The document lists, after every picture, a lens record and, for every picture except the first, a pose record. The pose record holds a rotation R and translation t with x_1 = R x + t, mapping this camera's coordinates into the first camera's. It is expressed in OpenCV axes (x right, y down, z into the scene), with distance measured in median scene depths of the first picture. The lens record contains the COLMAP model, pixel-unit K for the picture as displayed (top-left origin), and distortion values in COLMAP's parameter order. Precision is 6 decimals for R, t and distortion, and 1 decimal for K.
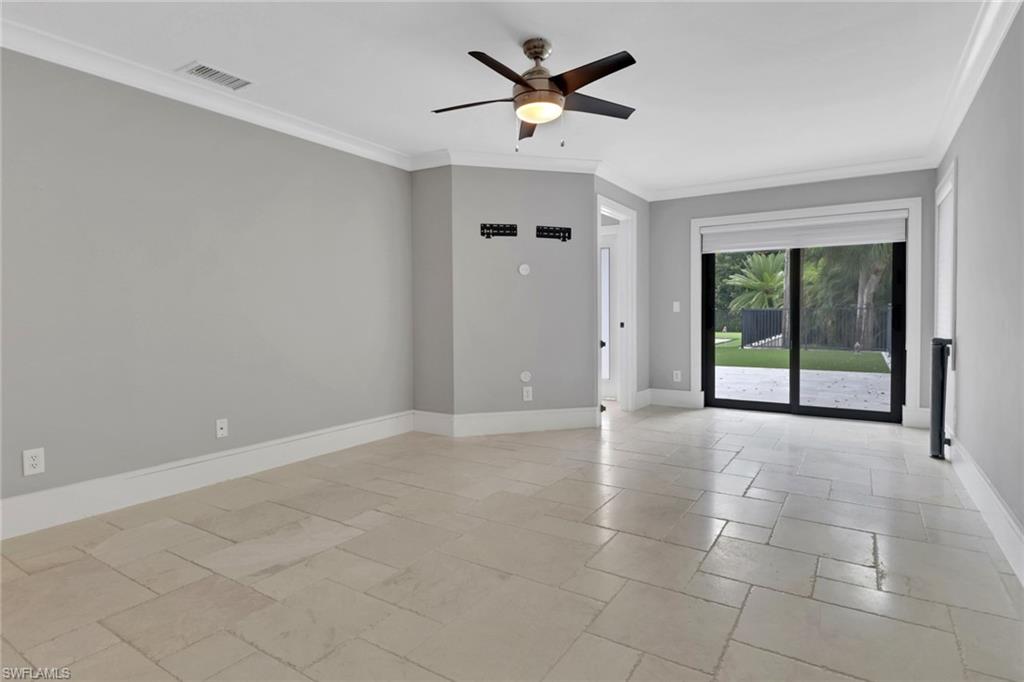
lens RADIAL K [[543.7, 0, 519.4], [0, 543.7, 329.0], [0, 0, 1]] dist [0.003433, -0.000297]
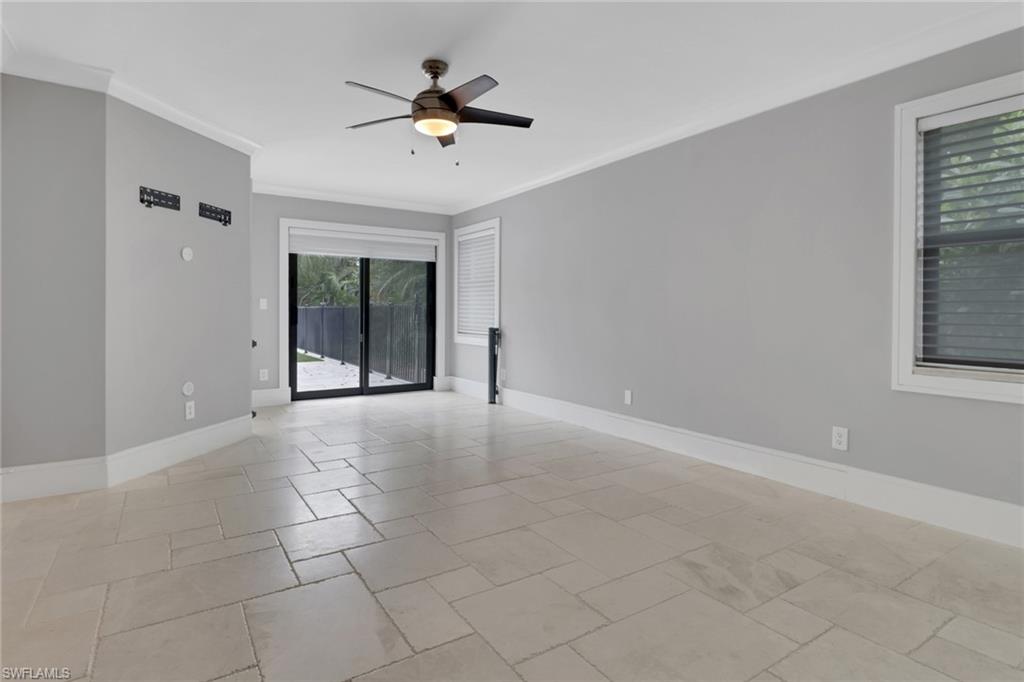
lens RADIAL K [[535.6, 0, 517.6], [0, 535.6, 319.1], [0, 0, 1]] dist [-0.002697, -0.001059]
pose [[0.404539, -0.006238, 0.914500, -0.507075], [0.020297, 0.999792, -0.002158, -0.002793], [-0.914296, 0.019434, 0.404581, 0.241146]]
